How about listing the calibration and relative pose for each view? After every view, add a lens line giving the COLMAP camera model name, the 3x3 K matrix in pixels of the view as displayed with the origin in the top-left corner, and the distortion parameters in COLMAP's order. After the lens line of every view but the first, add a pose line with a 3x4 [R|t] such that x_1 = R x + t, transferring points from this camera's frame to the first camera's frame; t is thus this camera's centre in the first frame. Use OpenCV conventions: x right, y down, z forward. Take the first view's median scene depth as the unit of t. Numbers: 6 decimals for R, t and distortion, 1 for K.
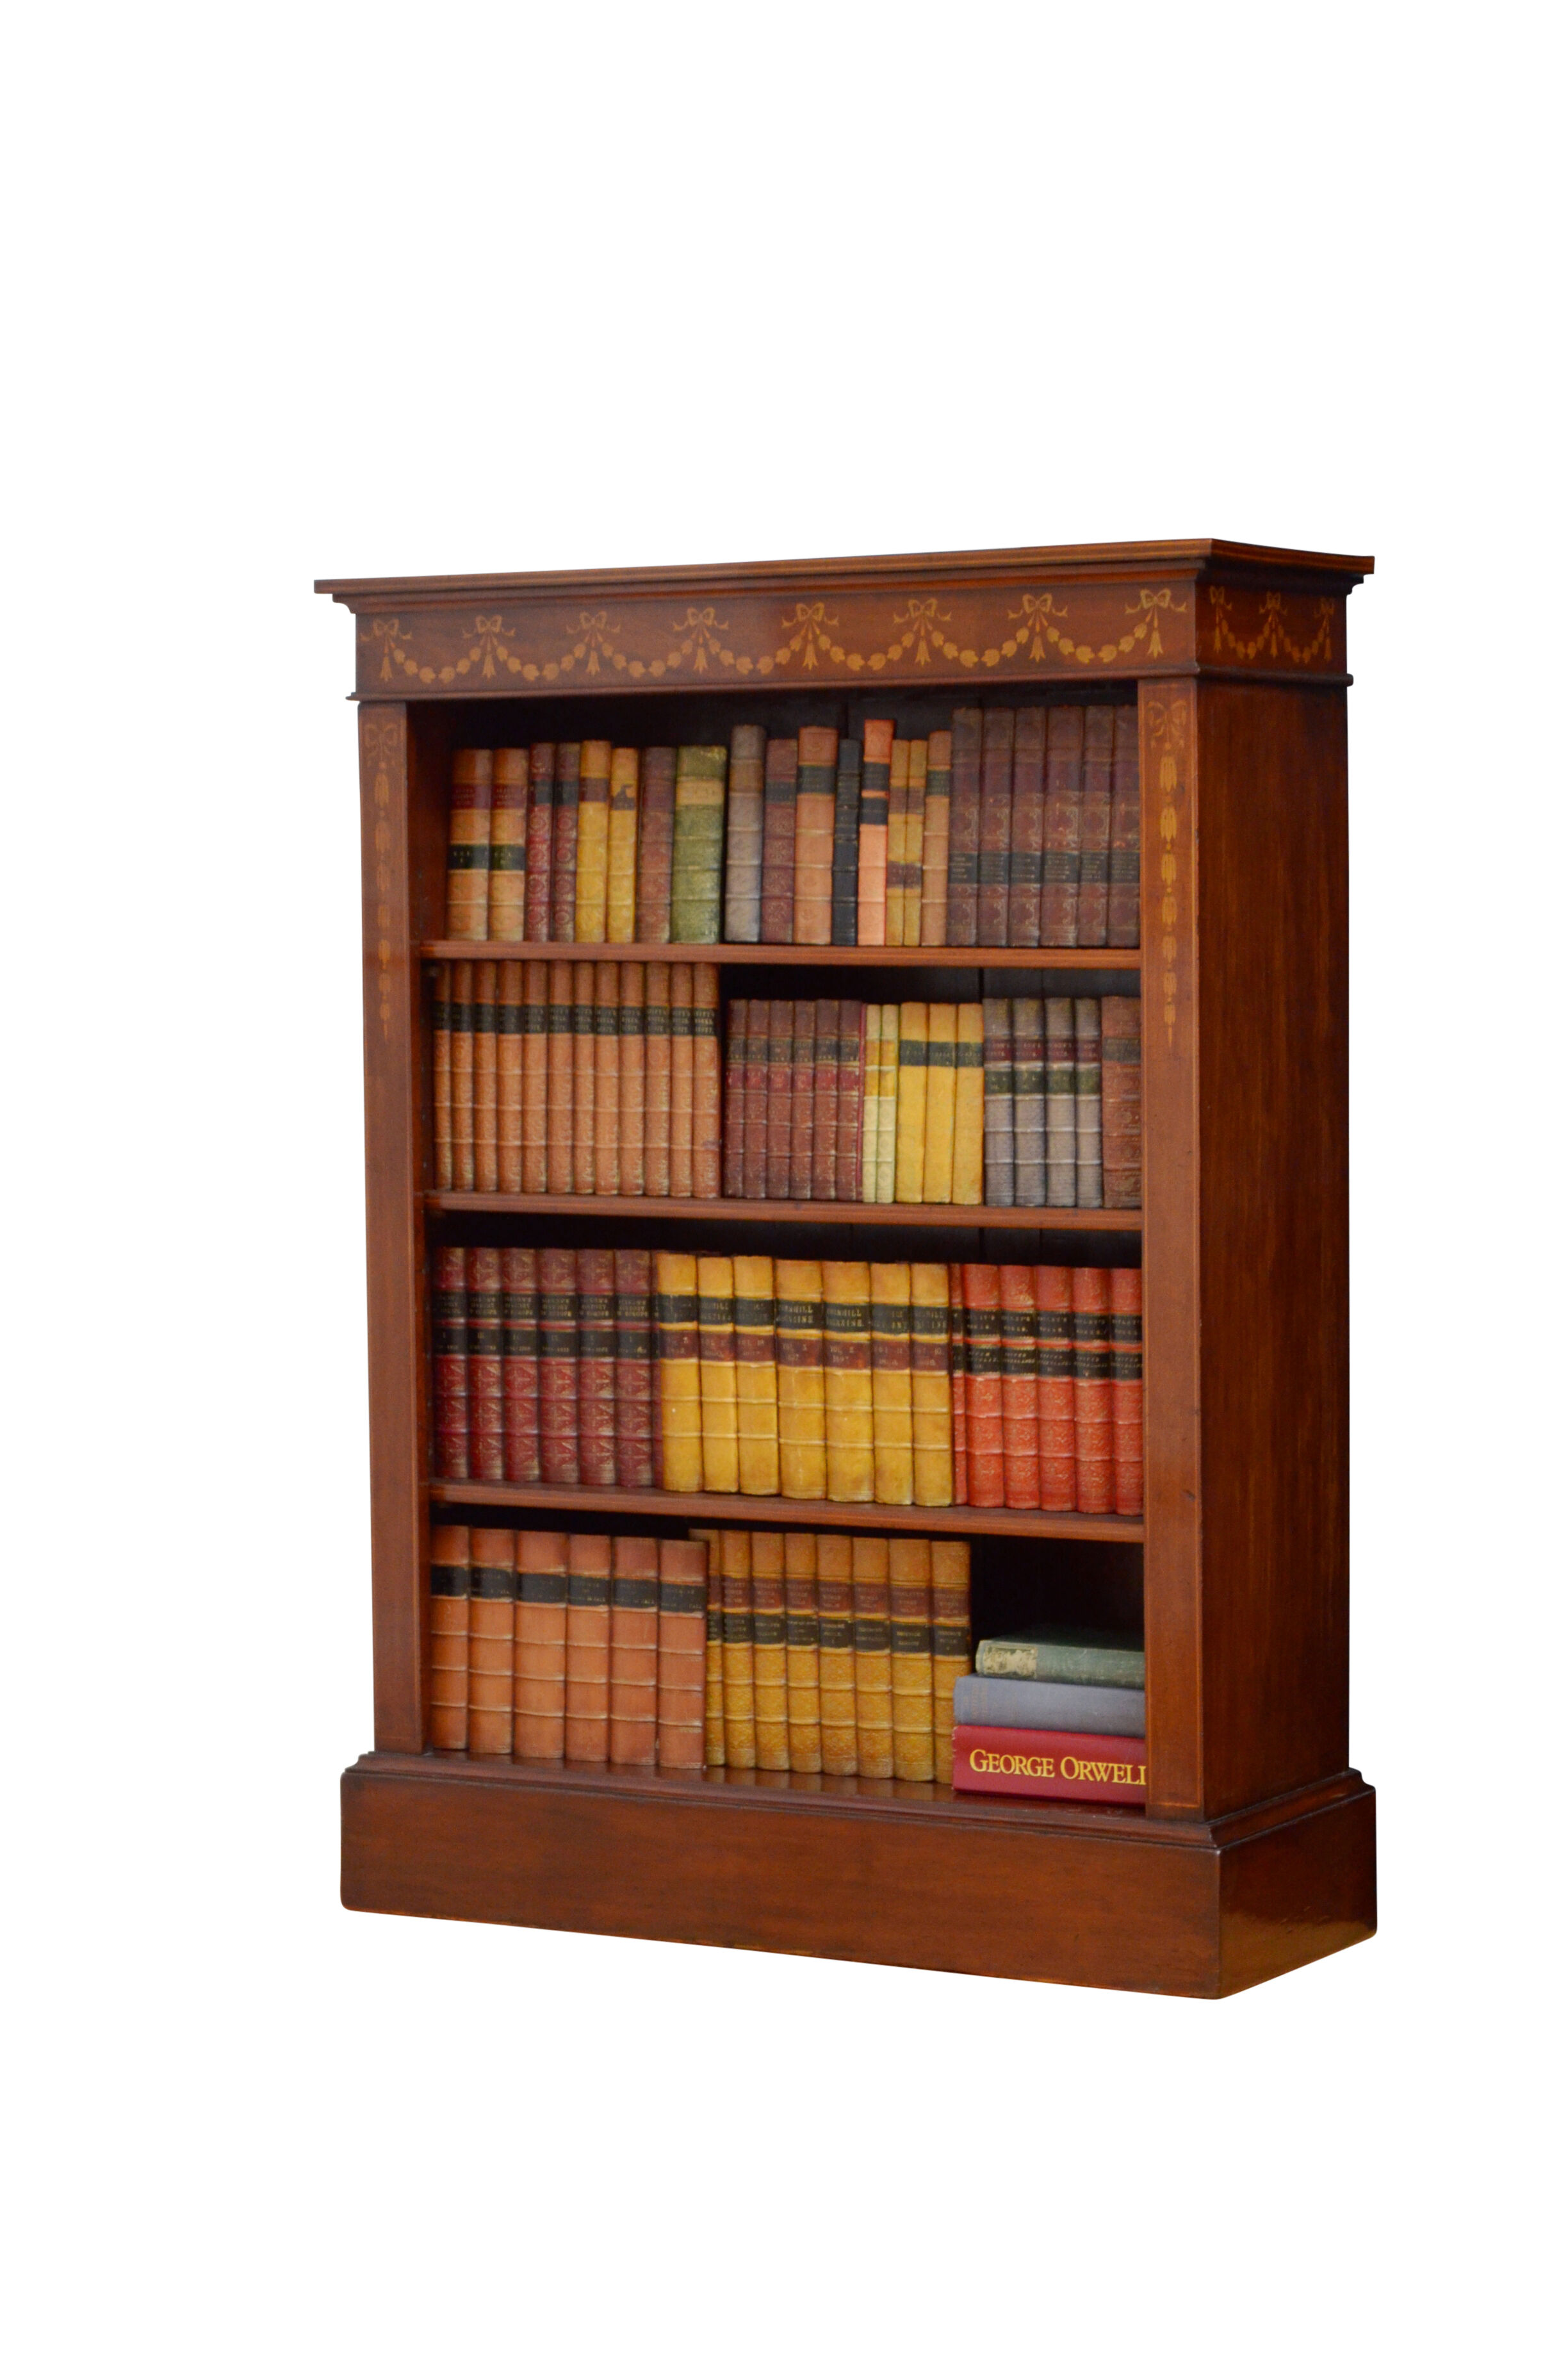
lens RADIAL K [[5370.2, 0, 787.5], [0, 5370.2, 1275.1], [0, 0, 1]] dist [0.052681, -0.009605]
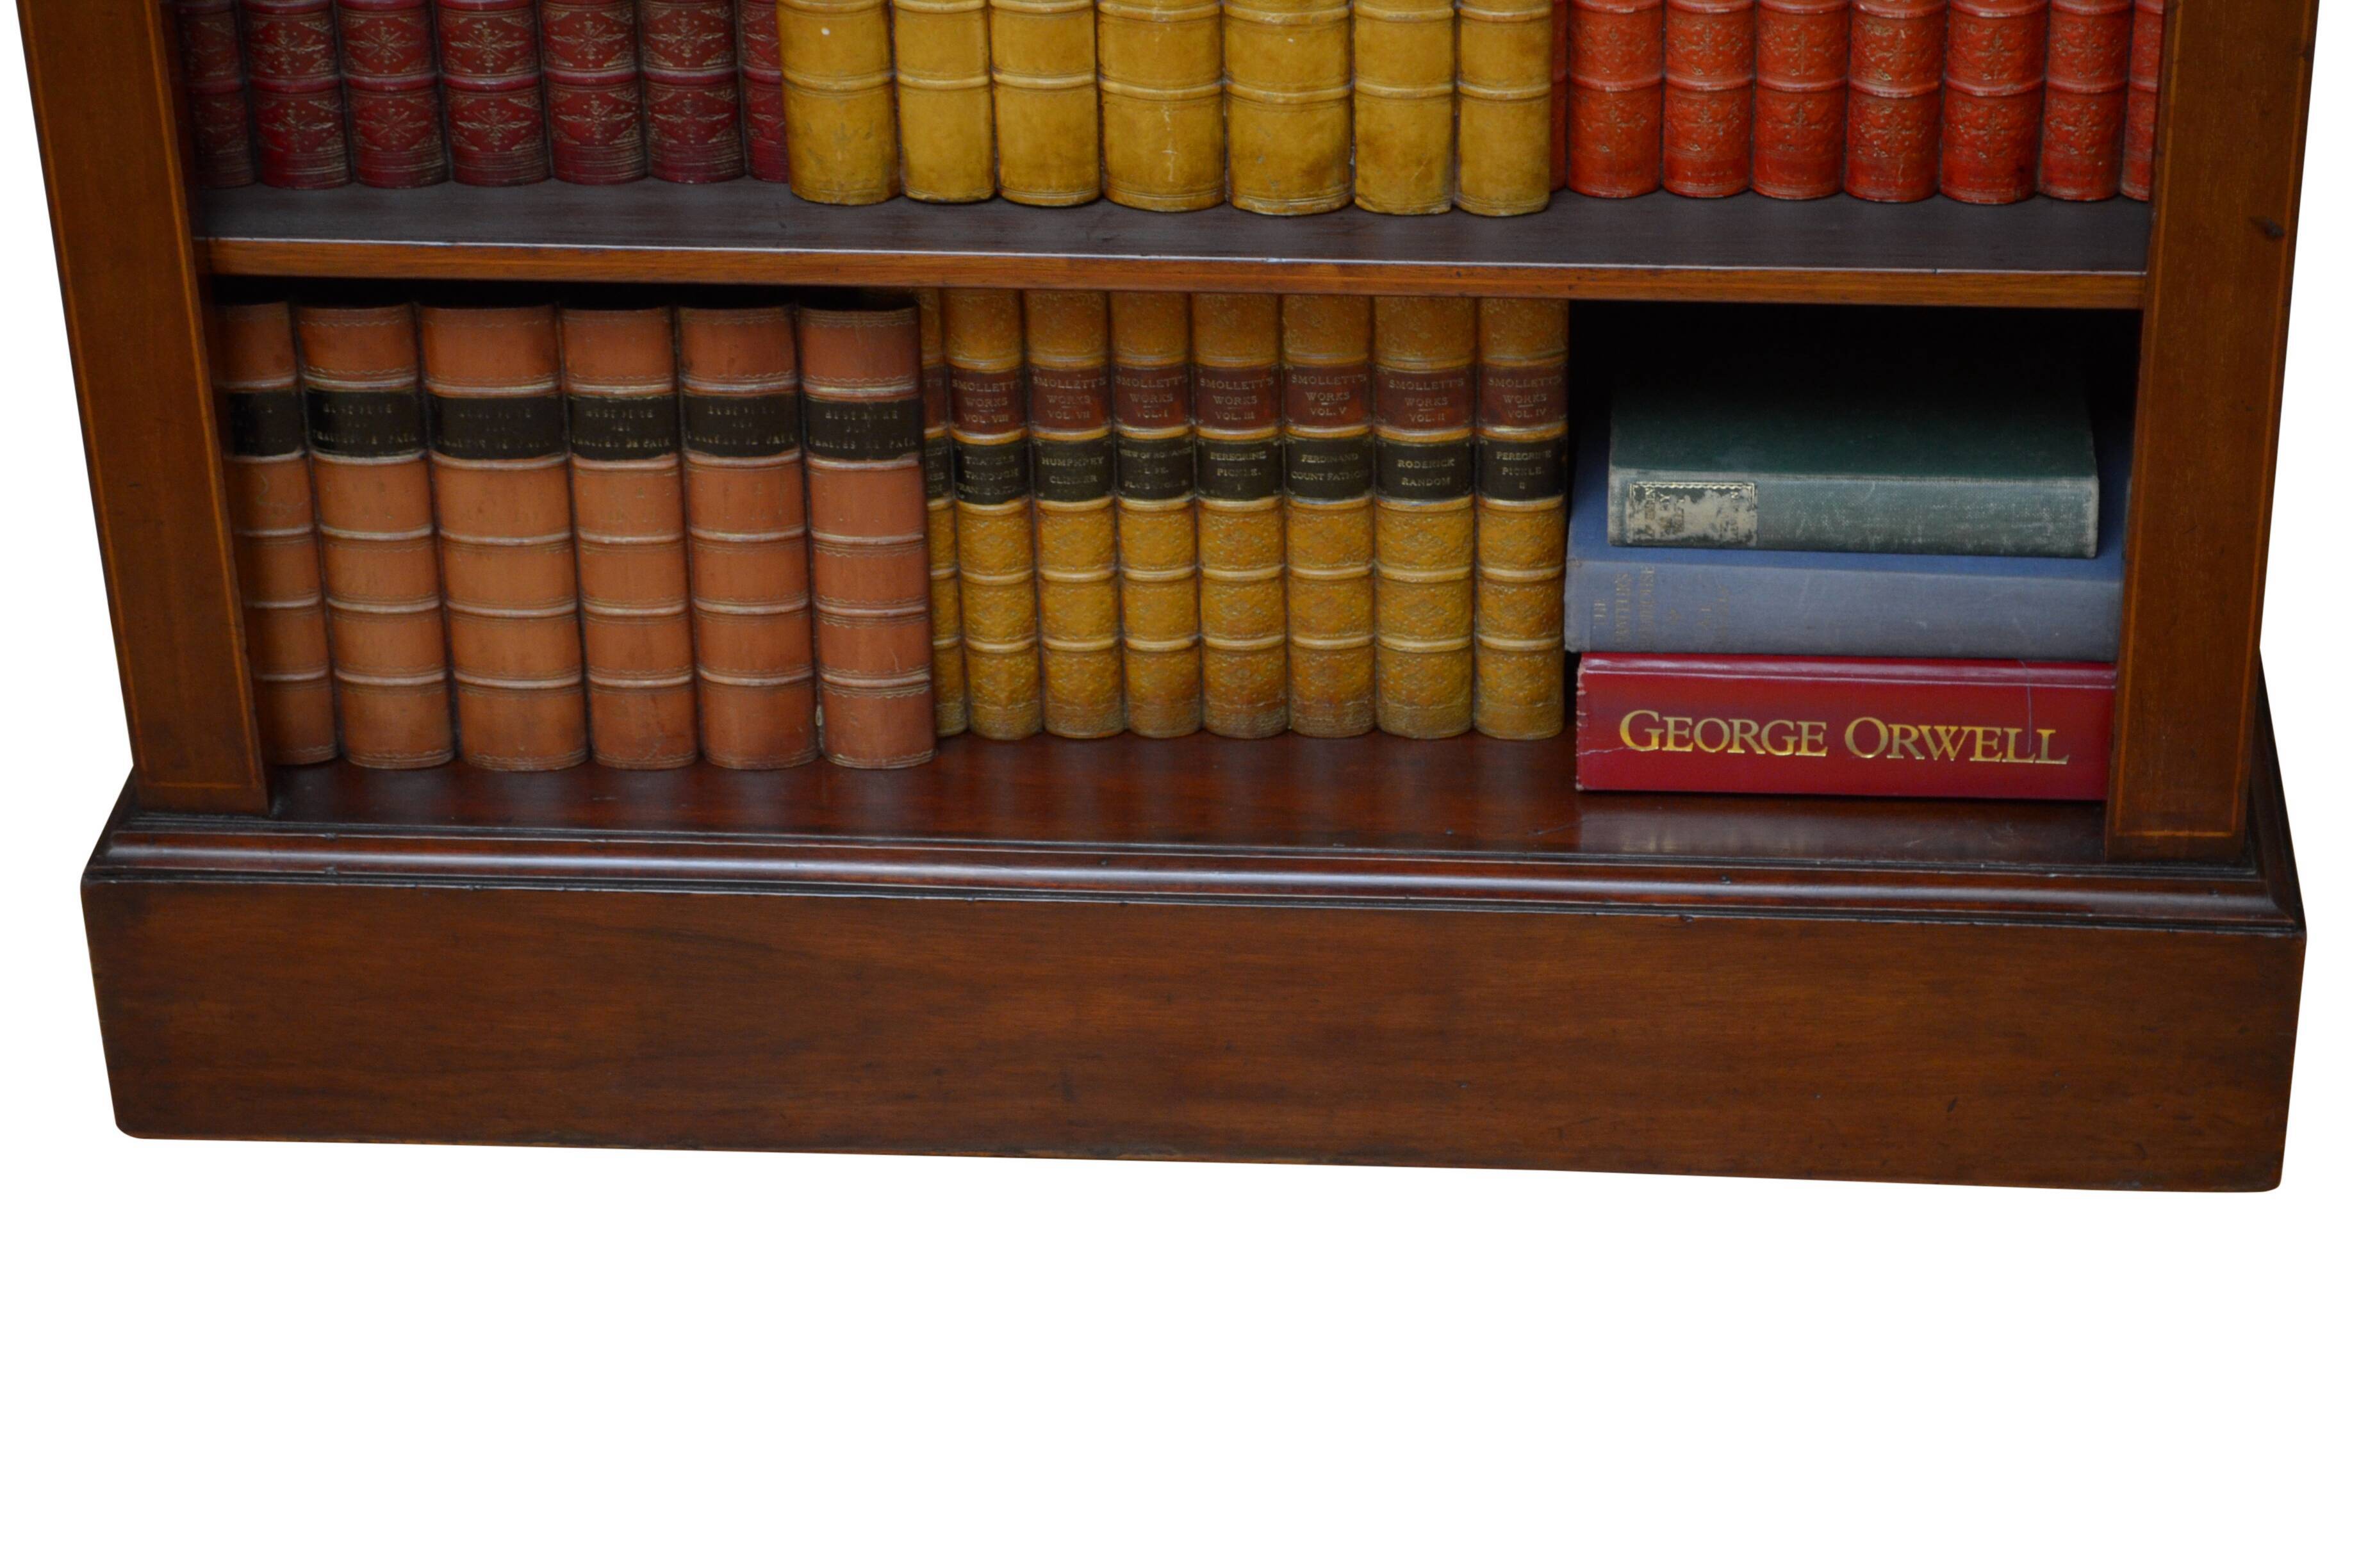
lens RADIAL K [[5370.2, 0, 1261.8], [0, 5370.2, 778.3], [0, 0, 1]] dist [0.052681, -0.009605]
pose [[0.899101, -0.237709, 0.367576, -0.162125], [0.043492, 0.884064, 0.465338, -0.120841], [-0.435576, -0.402399, 0.805201, 0.628800]]
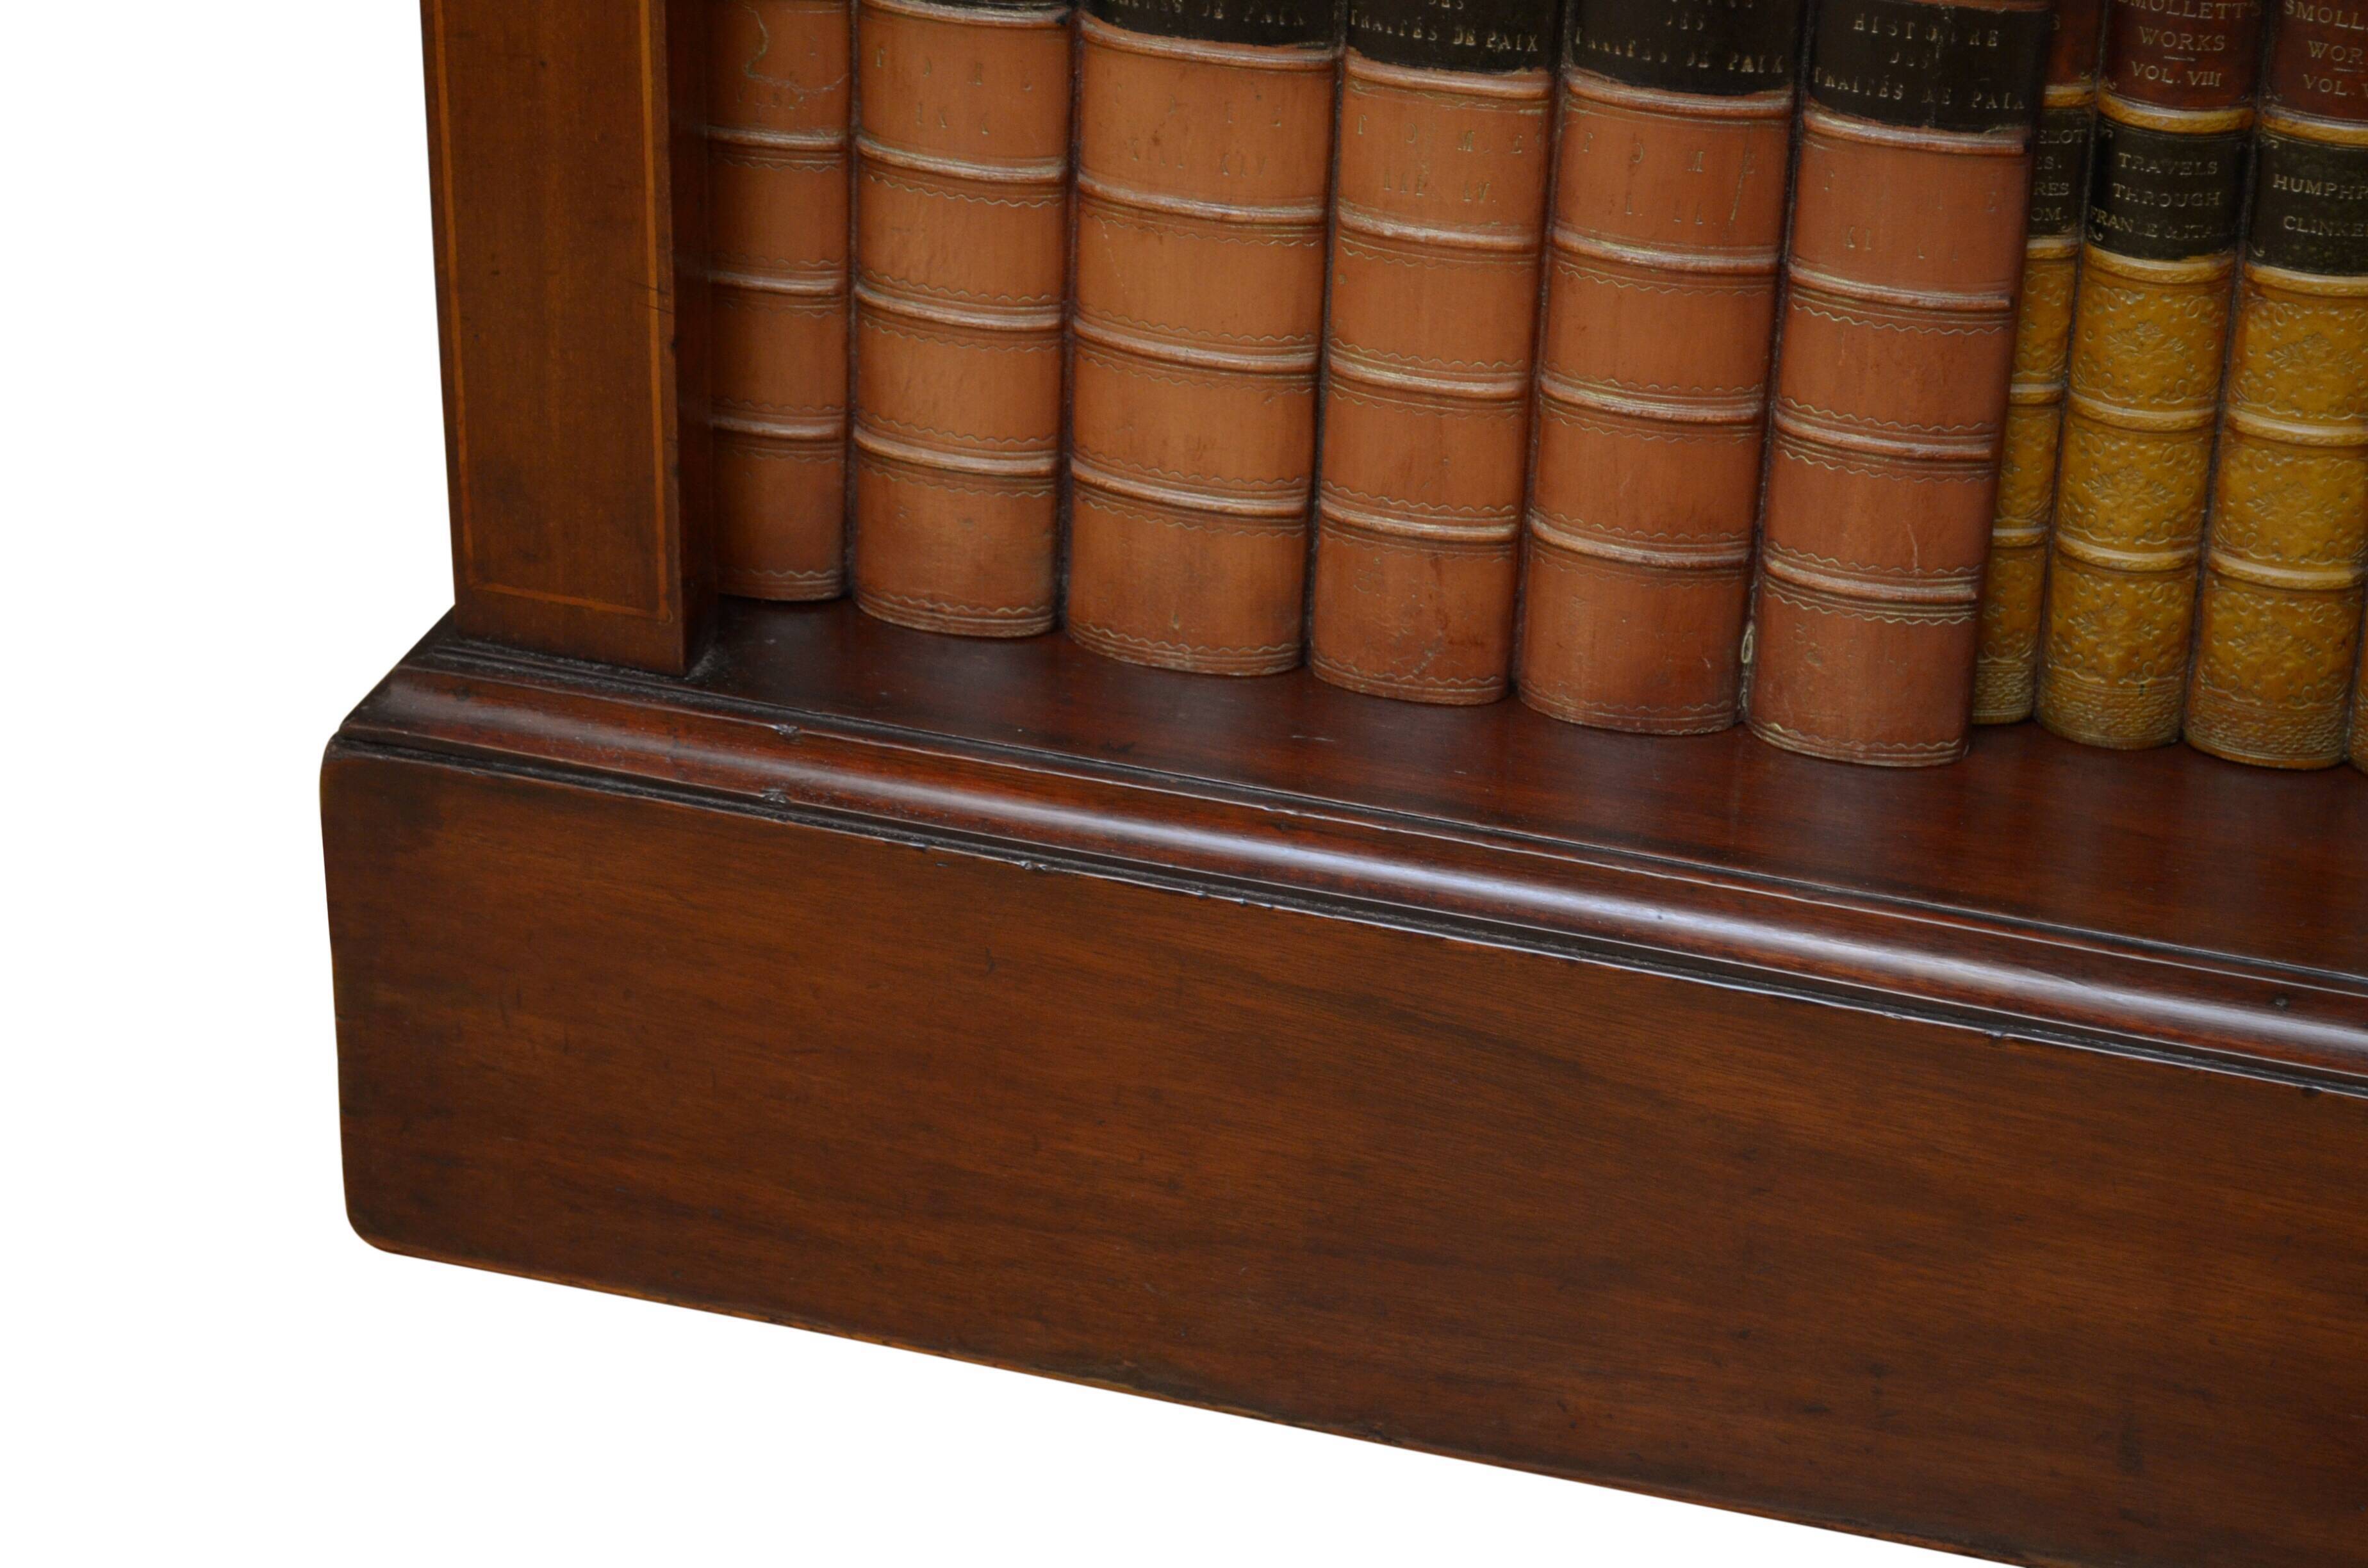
lens RADIAL K [[5370.2, 0, 1261.8], [0, 5370.2, 778.3], [0, 0, 1]] dist [0.052681, -0.009605]
pose [[0.973086, -0.081556, 0.215530, -0.097296], [-0.016107, 0.908923, 0.416652, -0.004545], [-0.229881, -0.408909, 0.883147, 0.813856]]
